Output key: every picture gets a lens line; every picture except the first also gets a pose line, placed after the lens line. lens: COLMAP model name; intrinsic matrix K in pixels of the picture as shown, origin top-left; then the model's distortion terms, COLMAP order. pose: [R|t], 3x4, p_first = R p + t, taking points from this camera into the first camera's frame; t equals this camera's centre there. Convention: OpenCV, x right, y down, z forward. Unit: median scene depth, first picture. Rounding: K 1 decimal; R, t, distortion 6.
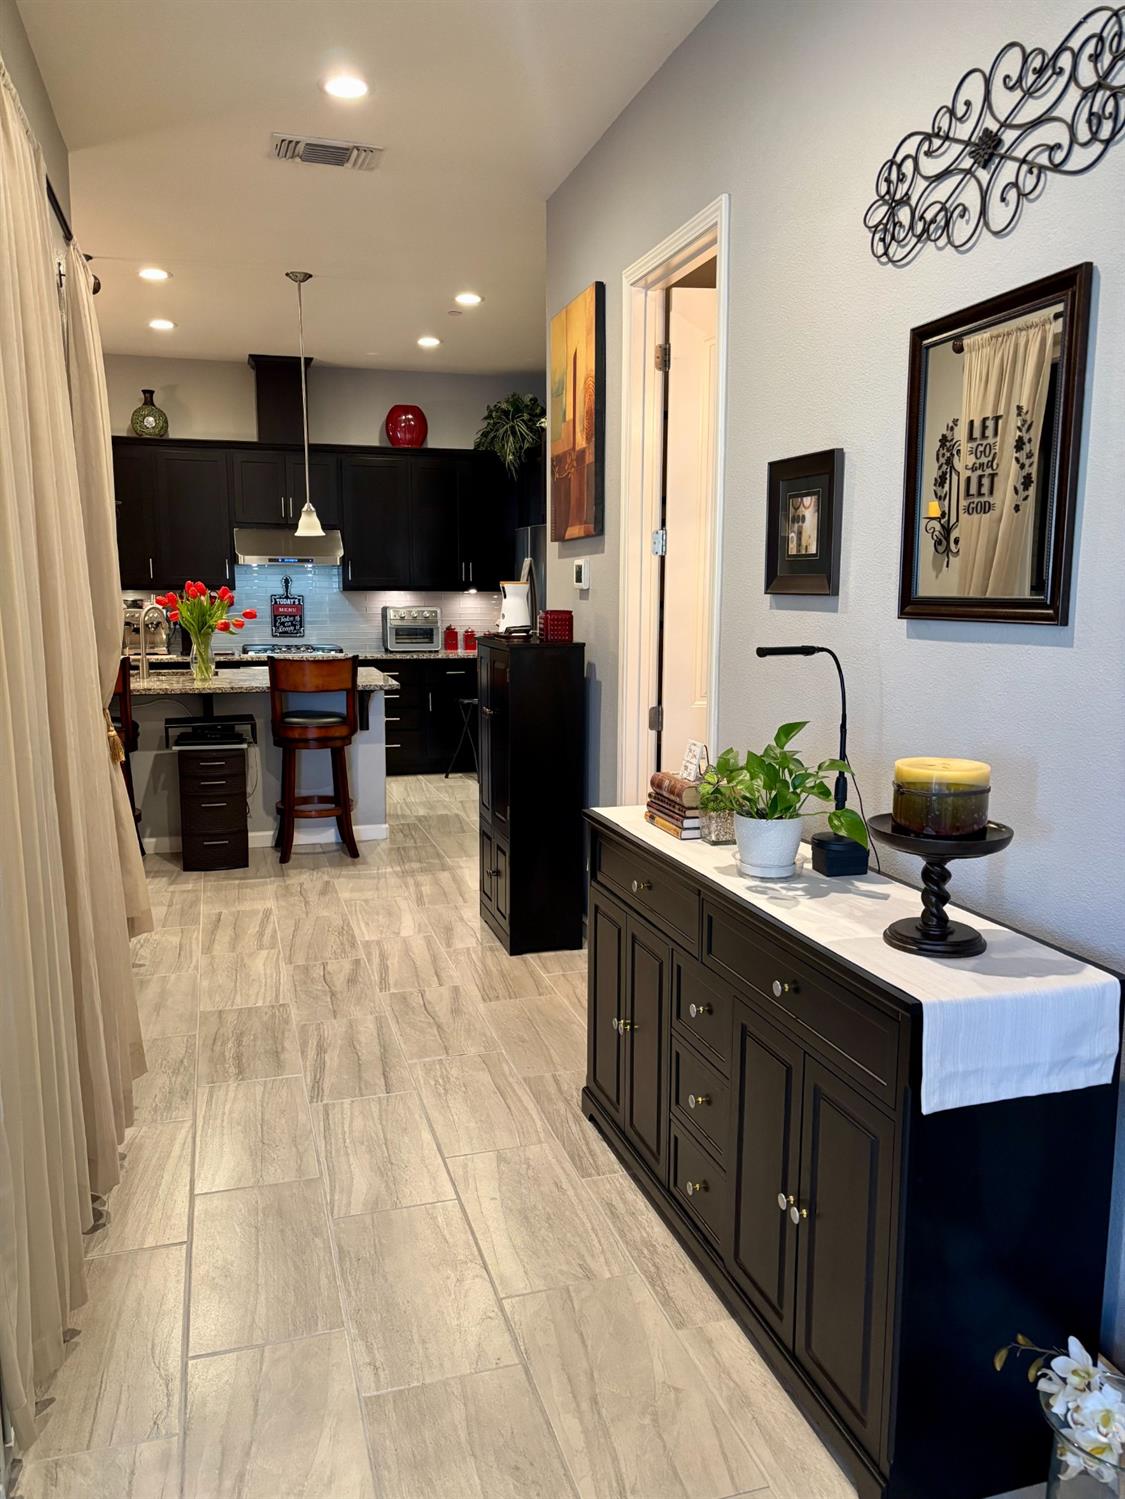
lens RADIAL K [[1121.9, 0, 566.2], [0, 1121.9, 755.7], [0, 0, 1]] dist [0.102887, 0.001594]
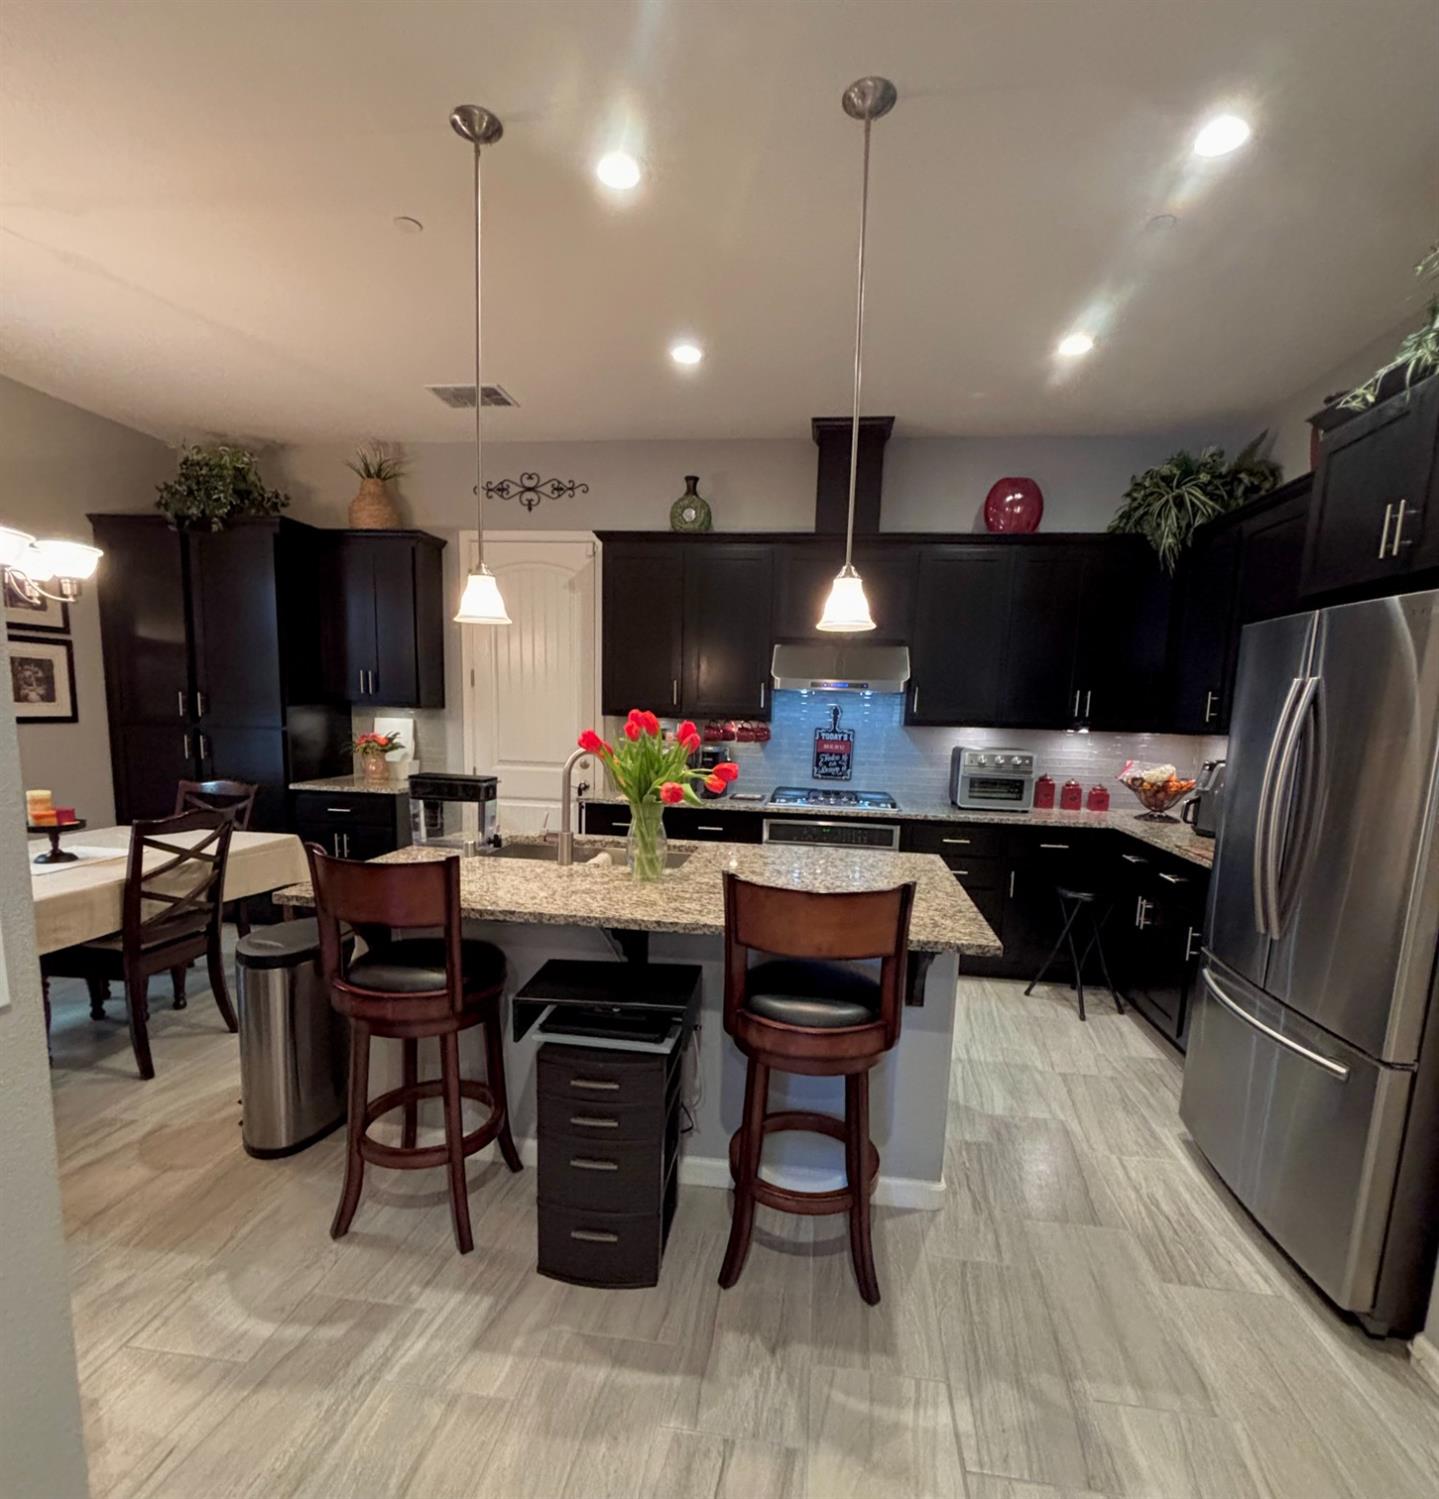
lens RADIAL K [[760.3, 0, 726.3], [0, 760.3, 819.2], [0, 0, 1]] dist [0.027599, -0.000046]
pose [[0.909501, 0.087836, -0.406316, -0.090879], [-0.091192, 0.995771, 0.011137, -0.076498], [0.405576, 0.026924, 0.913665, 0.474359]]
